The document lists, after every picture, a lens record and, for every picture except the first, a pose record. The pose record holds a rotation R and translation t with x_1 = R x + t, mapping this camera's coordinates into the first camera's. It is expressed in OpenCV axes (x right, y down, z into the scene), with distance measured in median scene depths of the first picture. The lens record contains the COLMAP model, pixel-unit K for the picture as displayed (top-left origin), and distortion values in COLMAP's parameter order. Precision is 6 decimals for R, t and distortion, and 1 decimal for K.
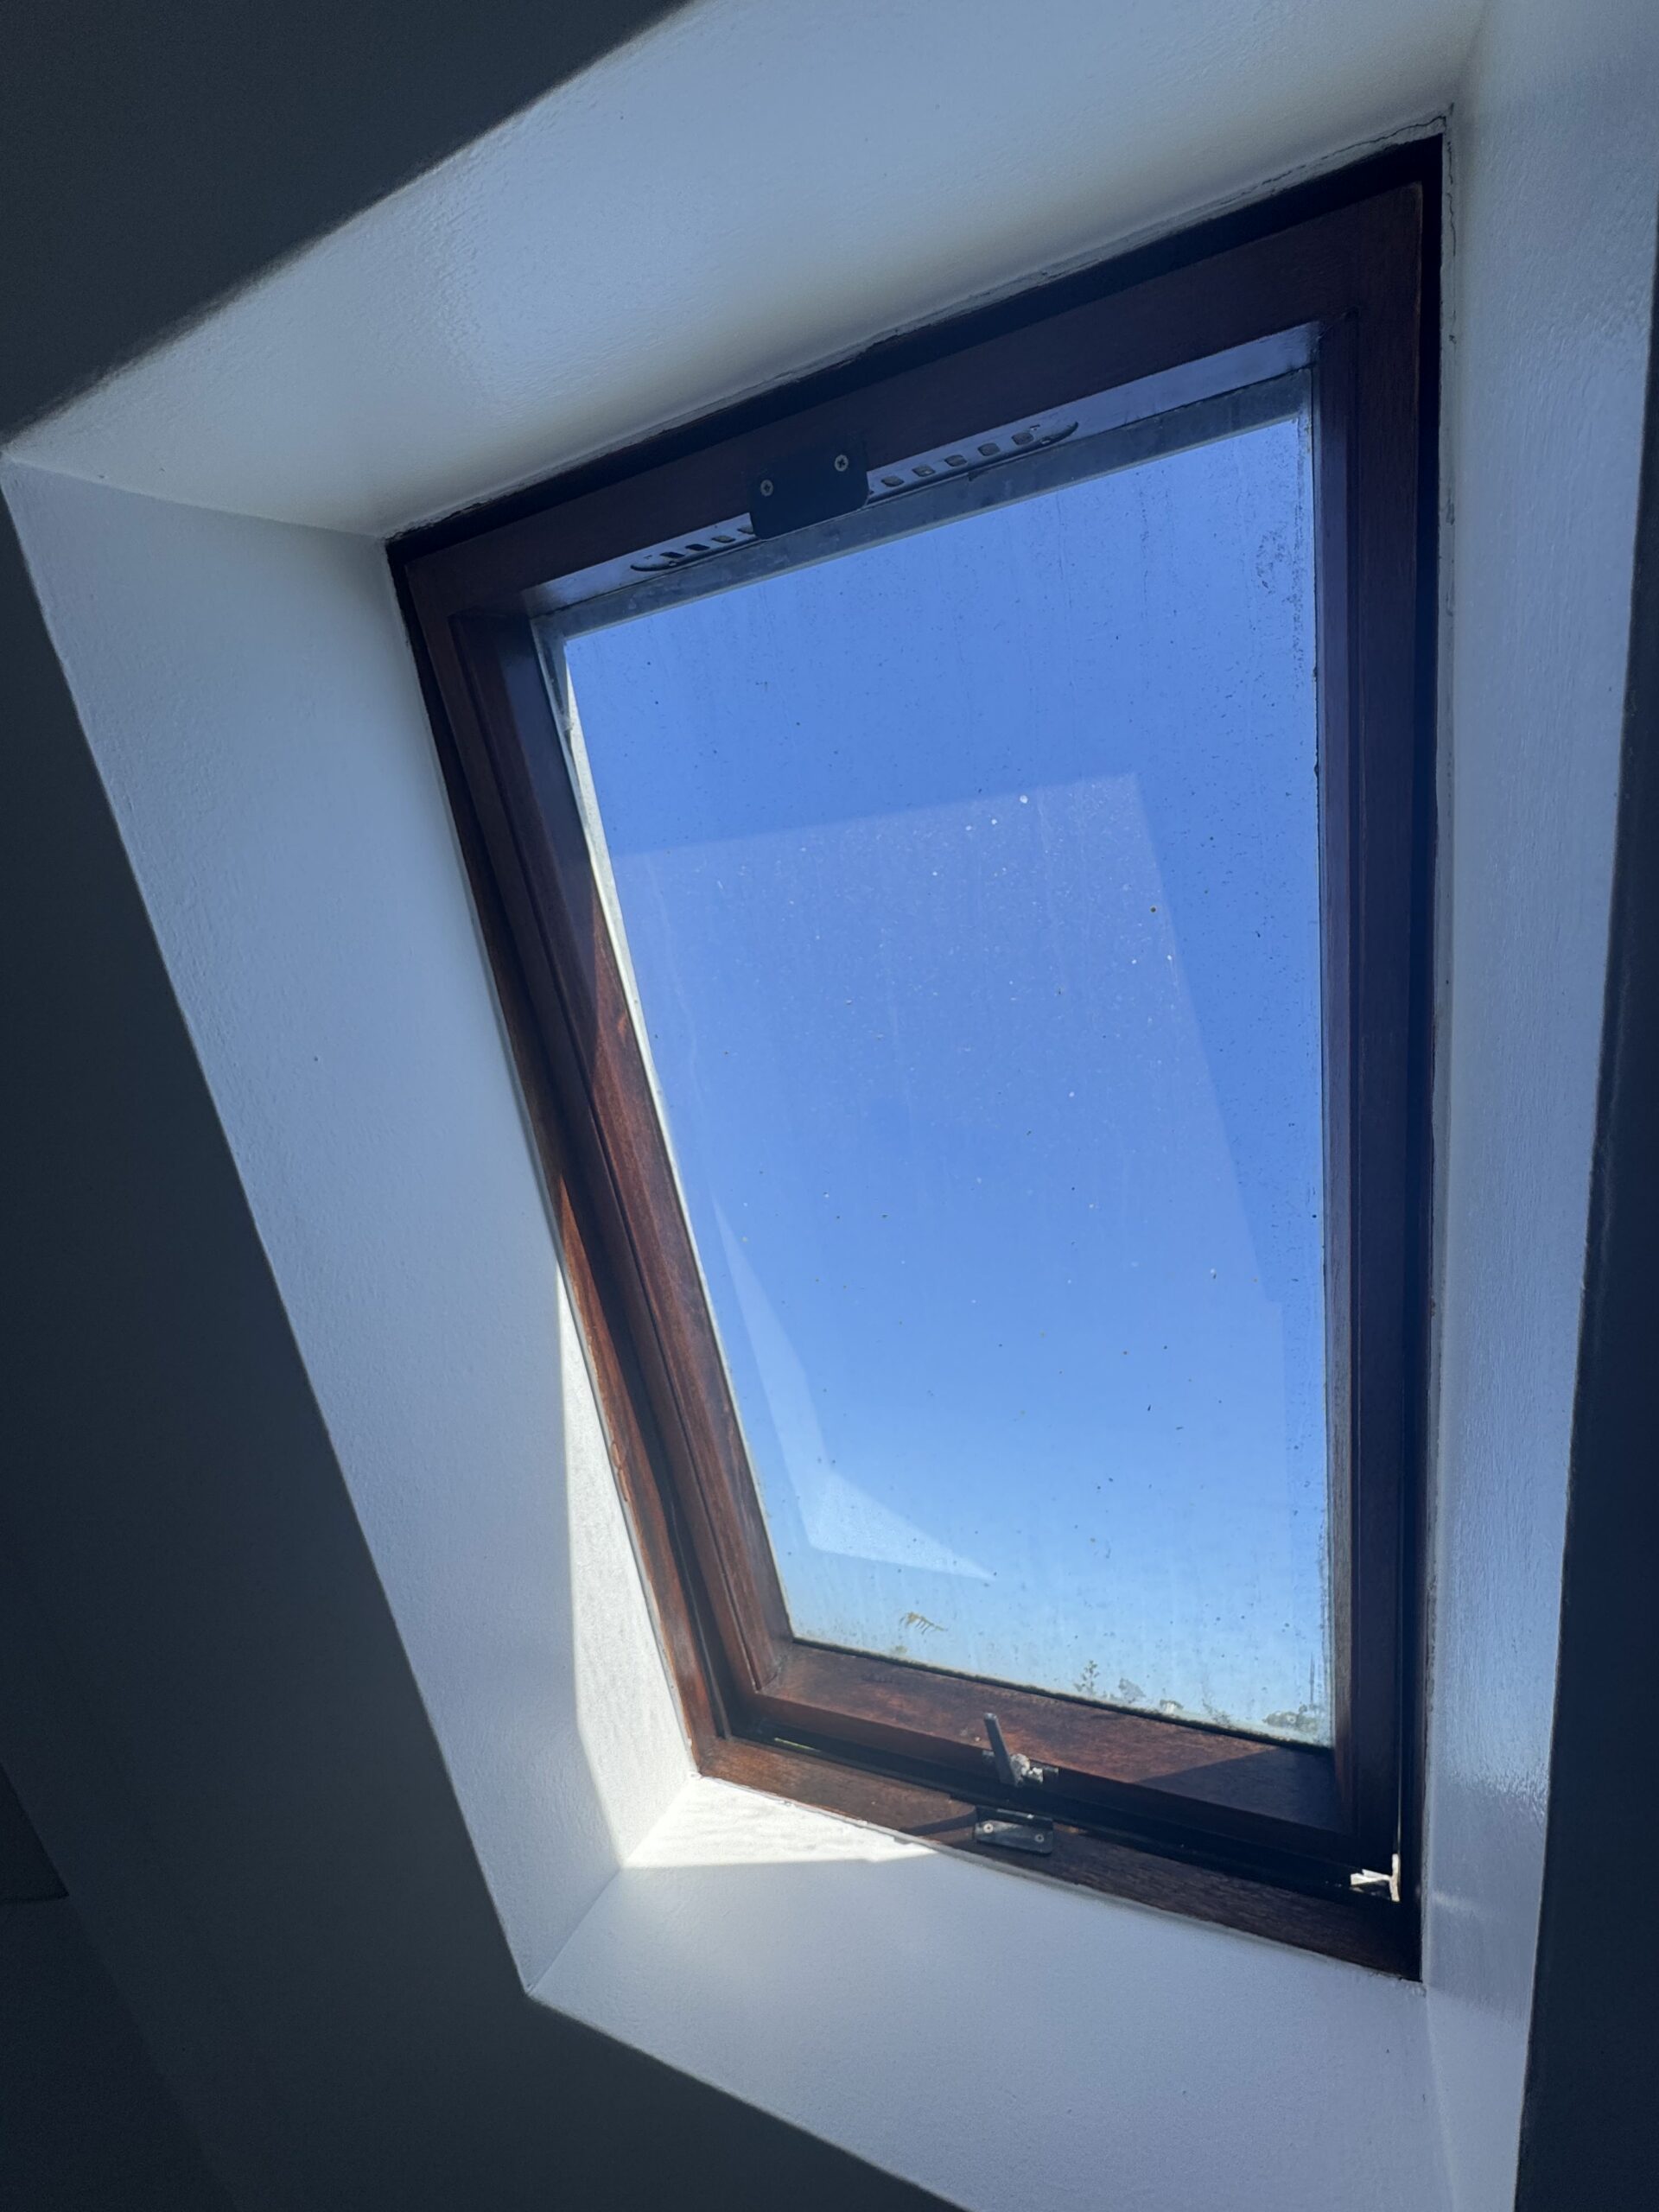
lens RADIAL K [[894.9, 0, 829.5], [0, 894.9, 1106.0], [0, 0, 1]] dist [-0.011977, -0.000094]
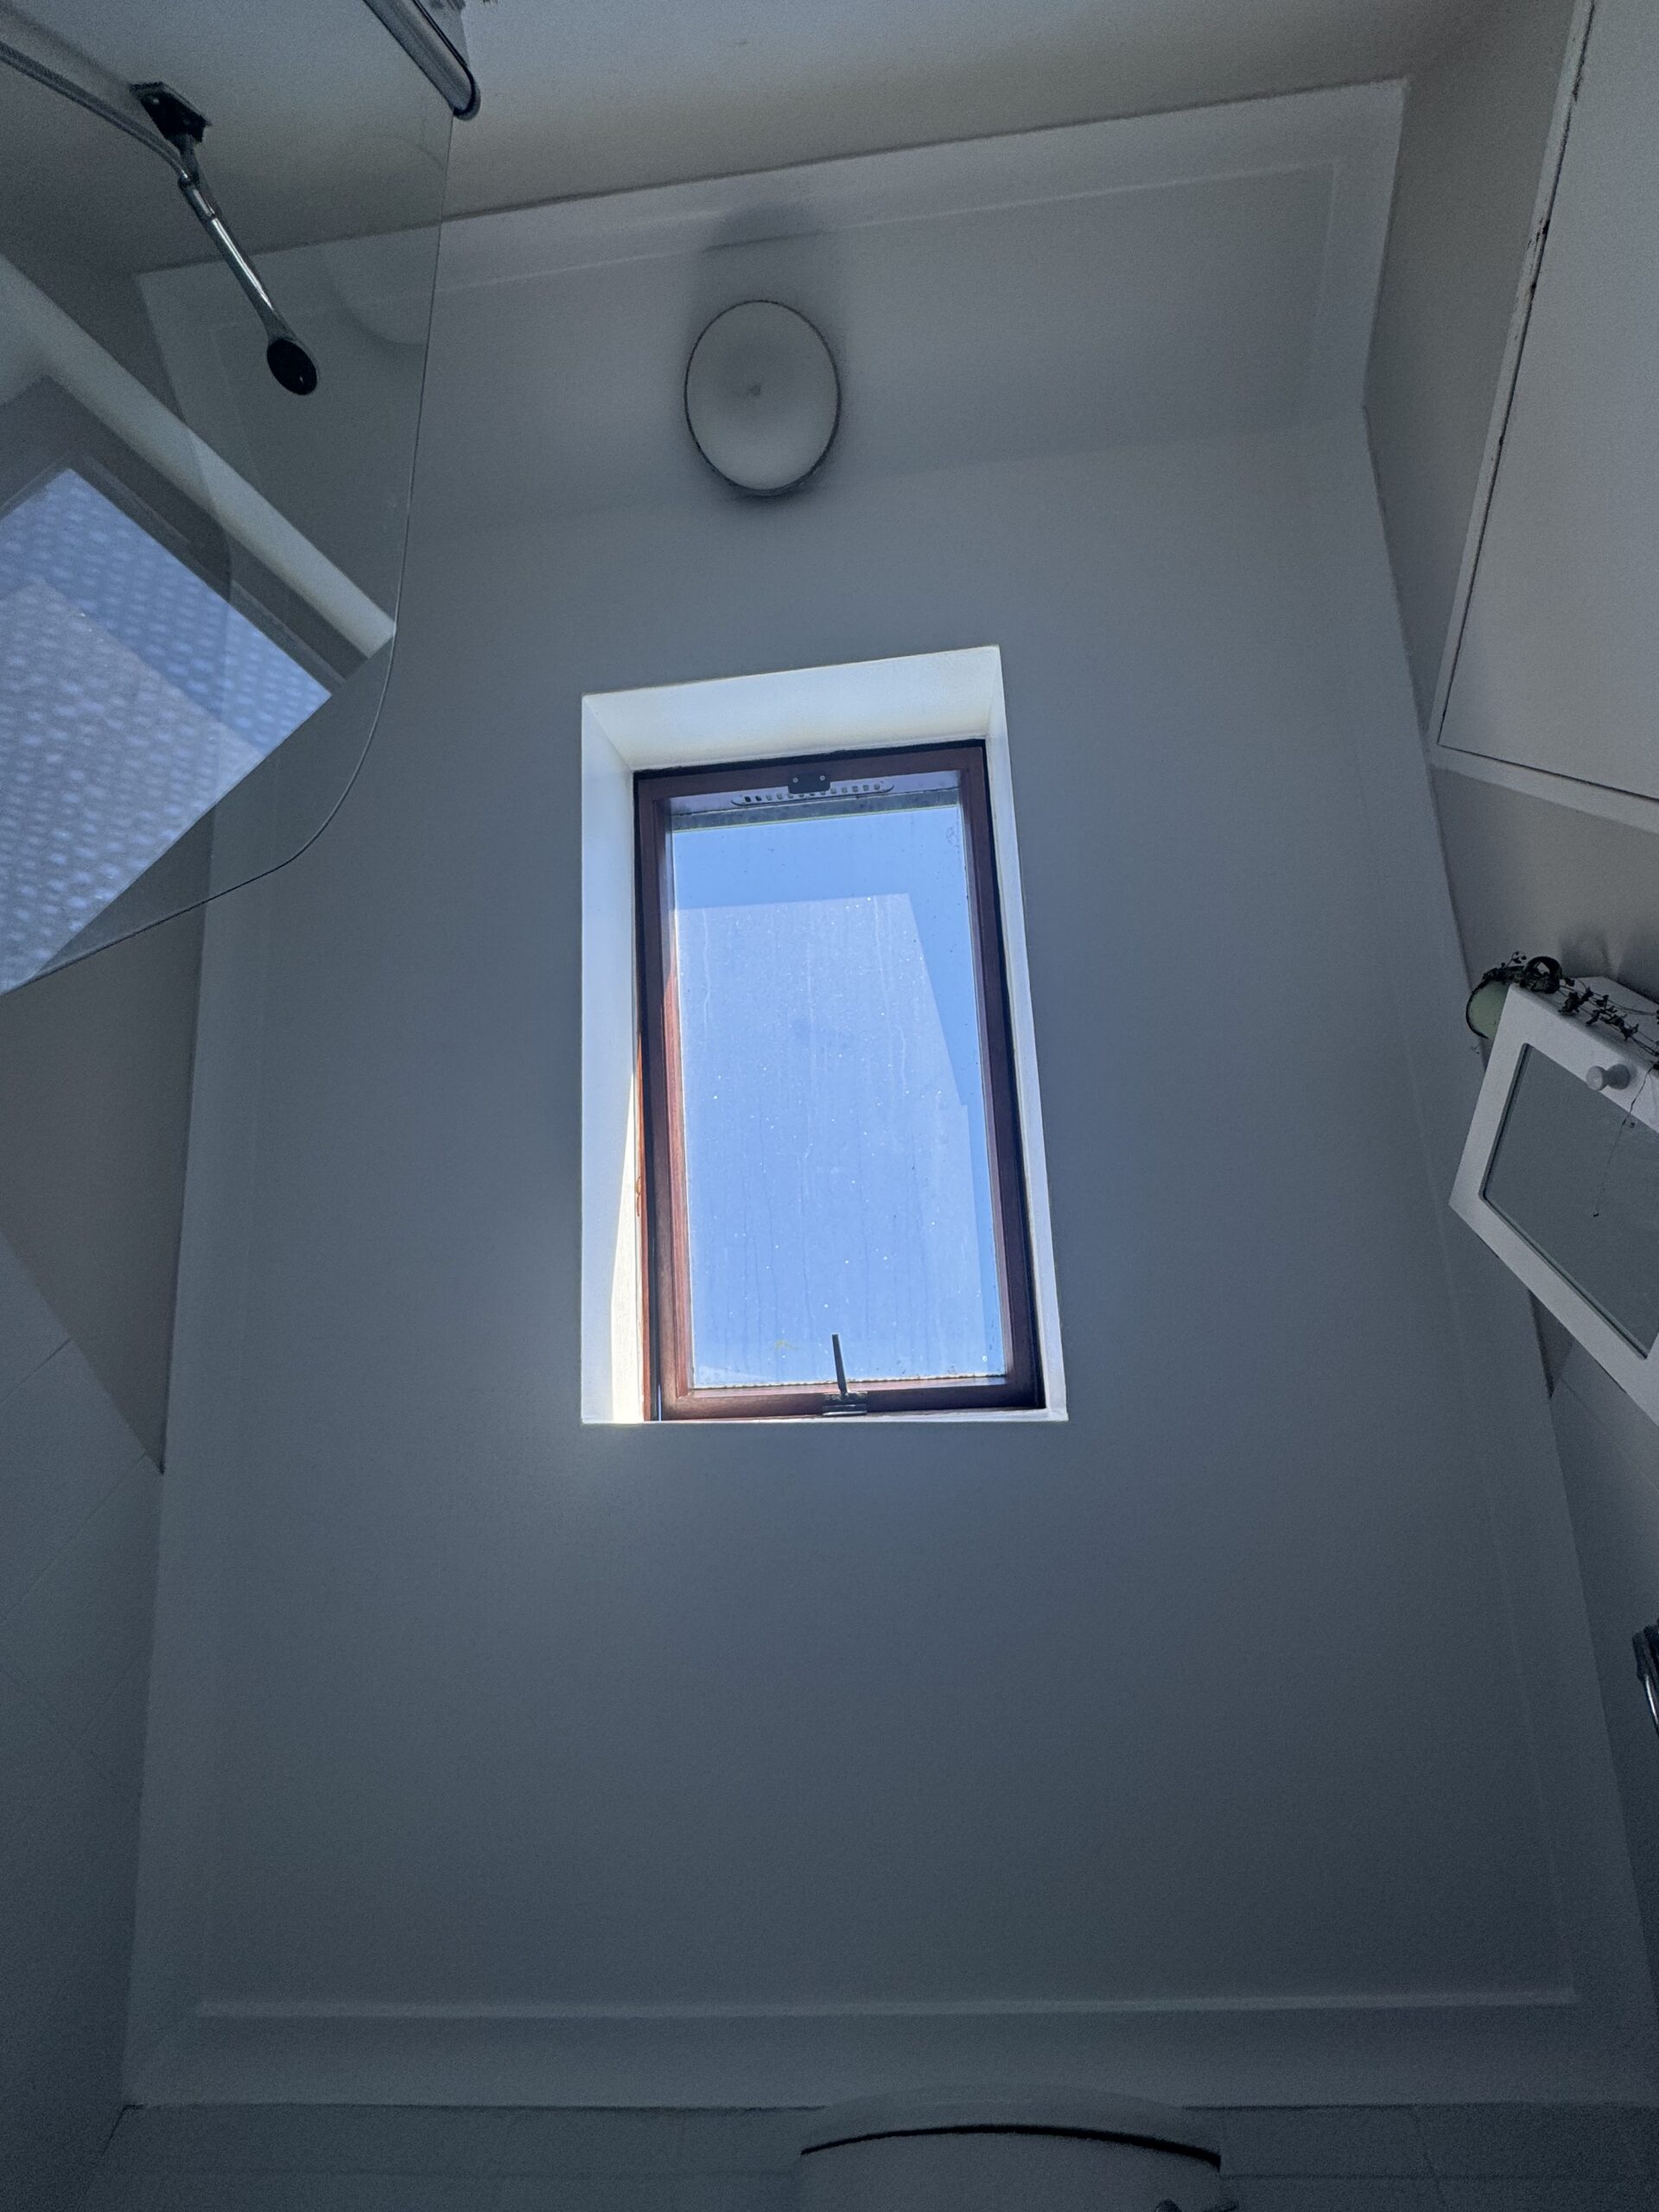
lens RADIAL K [[894.9, 0, 829.5], [0, 894.9, 1106.0], [0, 0, 1]] dist [-0.011977, -0.000094]
pose [[0.955778, 0.158702, 0.247593, -0.472450], [-0.029744, 0.889744, -0.455489, 1.468971], [-0.292581, 0.427982, 0.855118, -1.017180]]
